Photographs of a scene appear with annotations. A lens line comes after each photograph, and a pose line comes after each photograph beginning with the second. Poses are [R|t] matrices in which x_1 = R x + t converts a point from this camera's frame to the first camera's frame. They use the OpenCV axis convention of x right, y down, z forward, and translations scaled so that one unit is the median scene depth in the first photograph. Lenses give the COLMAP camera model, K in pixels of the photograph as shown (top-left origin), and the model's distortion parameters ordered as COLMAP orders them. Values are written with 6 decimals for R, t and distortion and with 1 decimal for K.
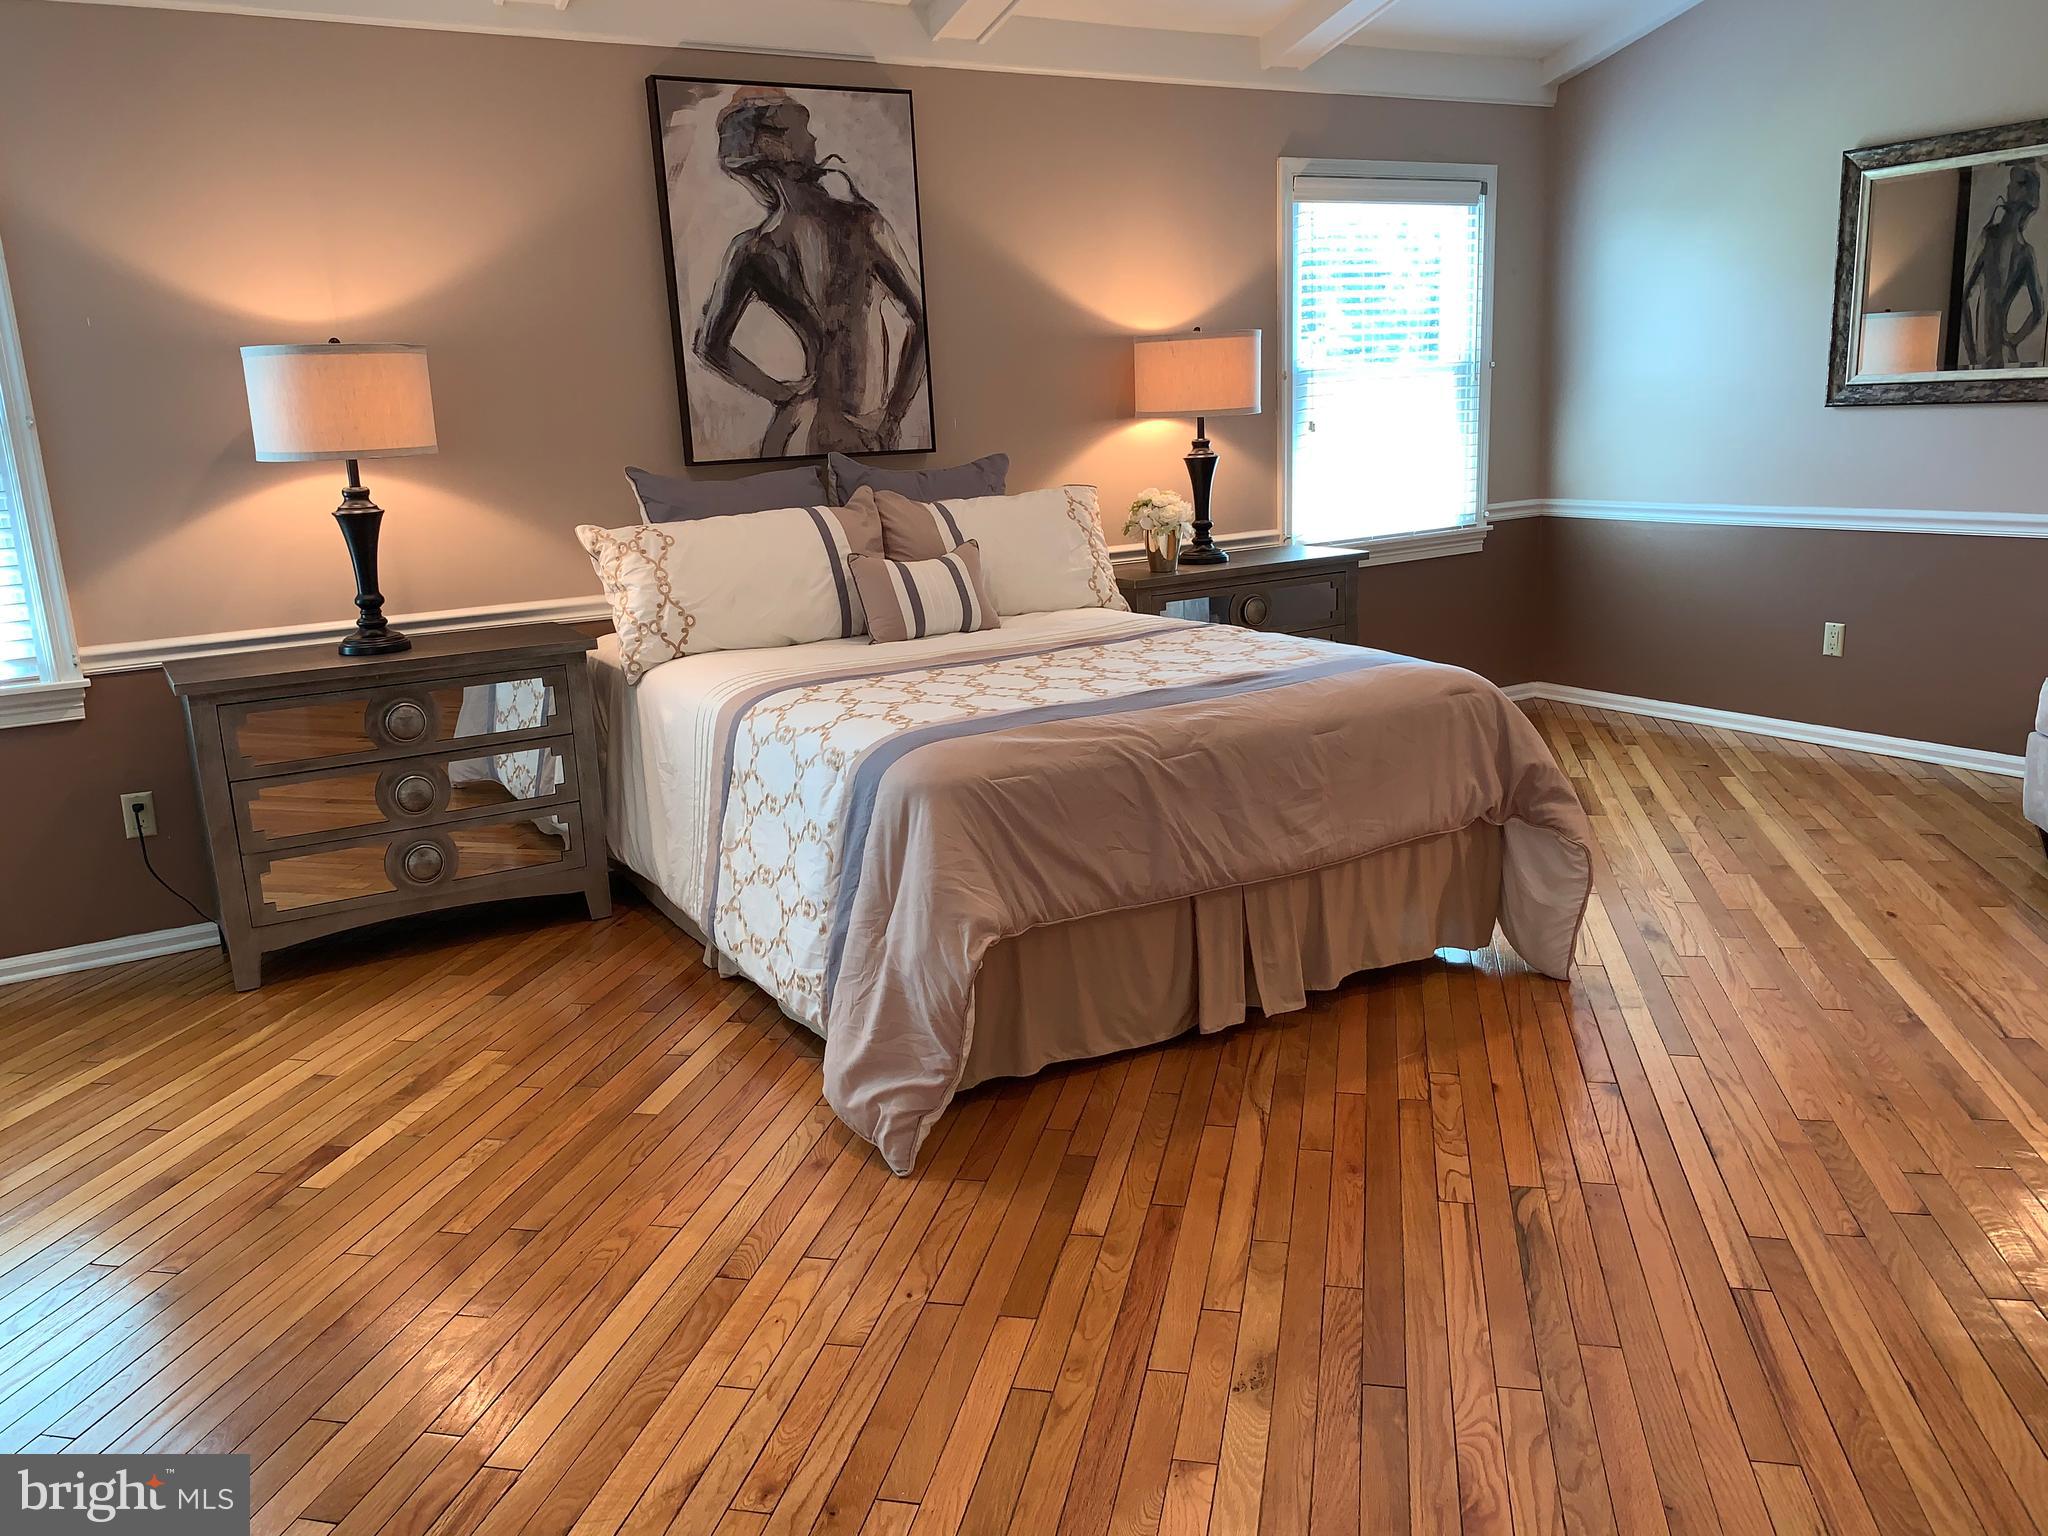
lens RADIAL K [[1585.5, 0, 1024.0], [0, 1585.5, 768.0], [0, 0, 1]] dist [0.029429, -0.030937]
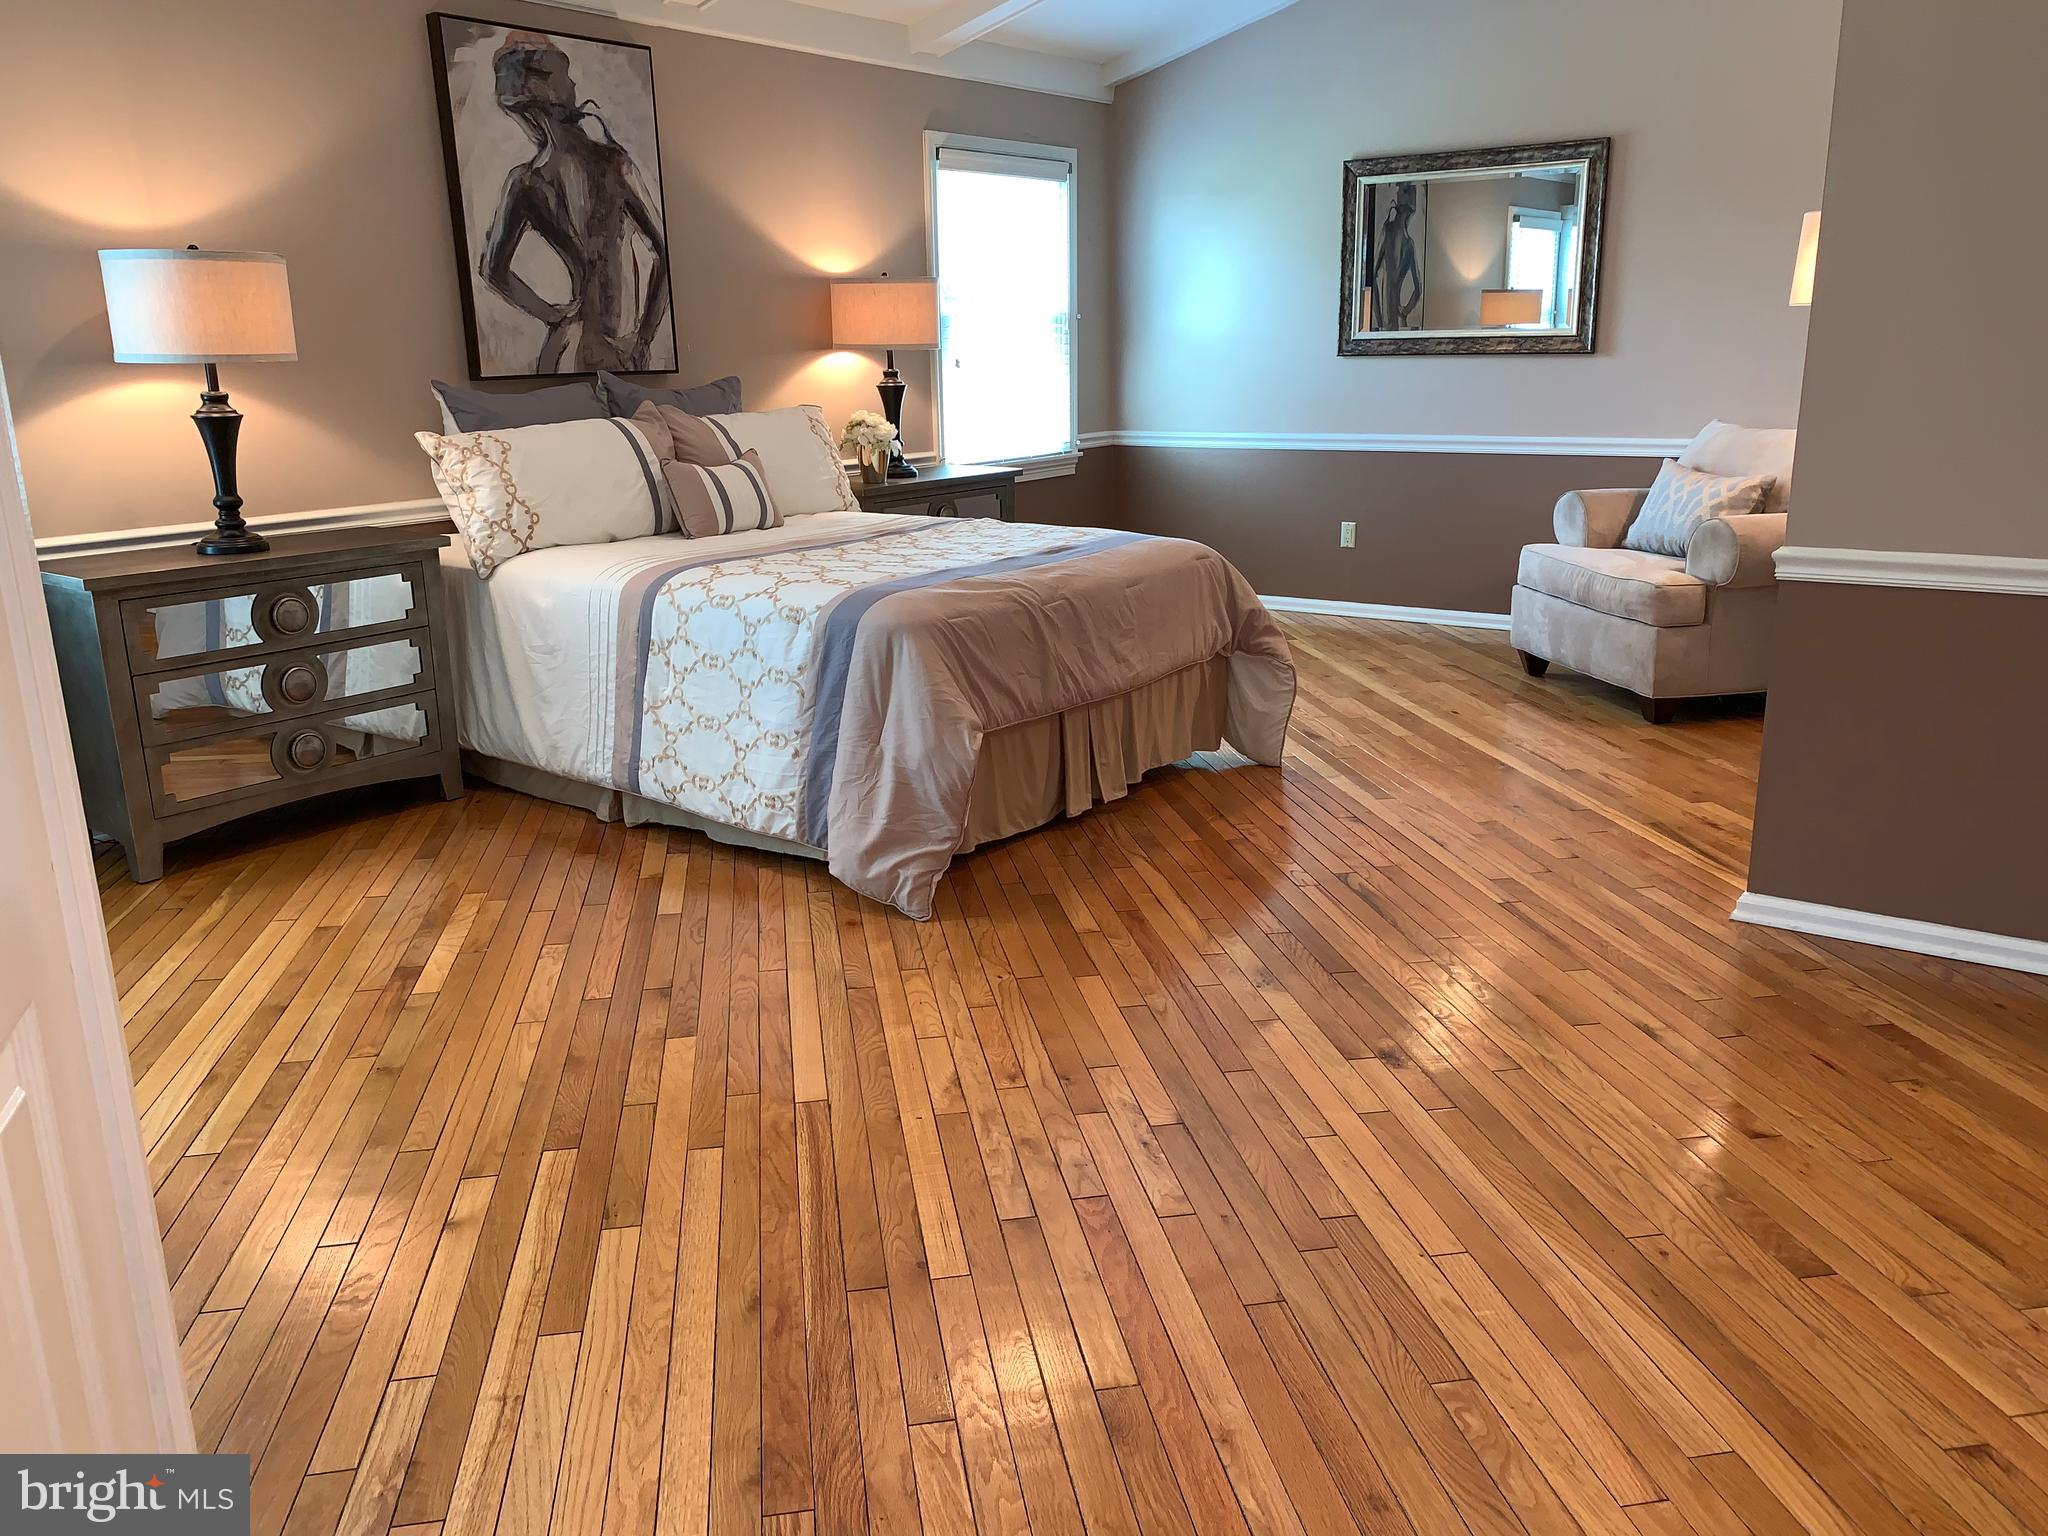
lens RADIAL K [[1585.5, 0, 1024.0], [0, 1585.5, 768.0], [0, 0, 1]] dist [0.029429, -0.030937]
pose [[0.923784, -0.072727, 0.375944, -0.328972], [0.062332, 0.997263, 0.039759, 0.057751], [-0.377807, -0.013296, 0.925789, -0.160120]]
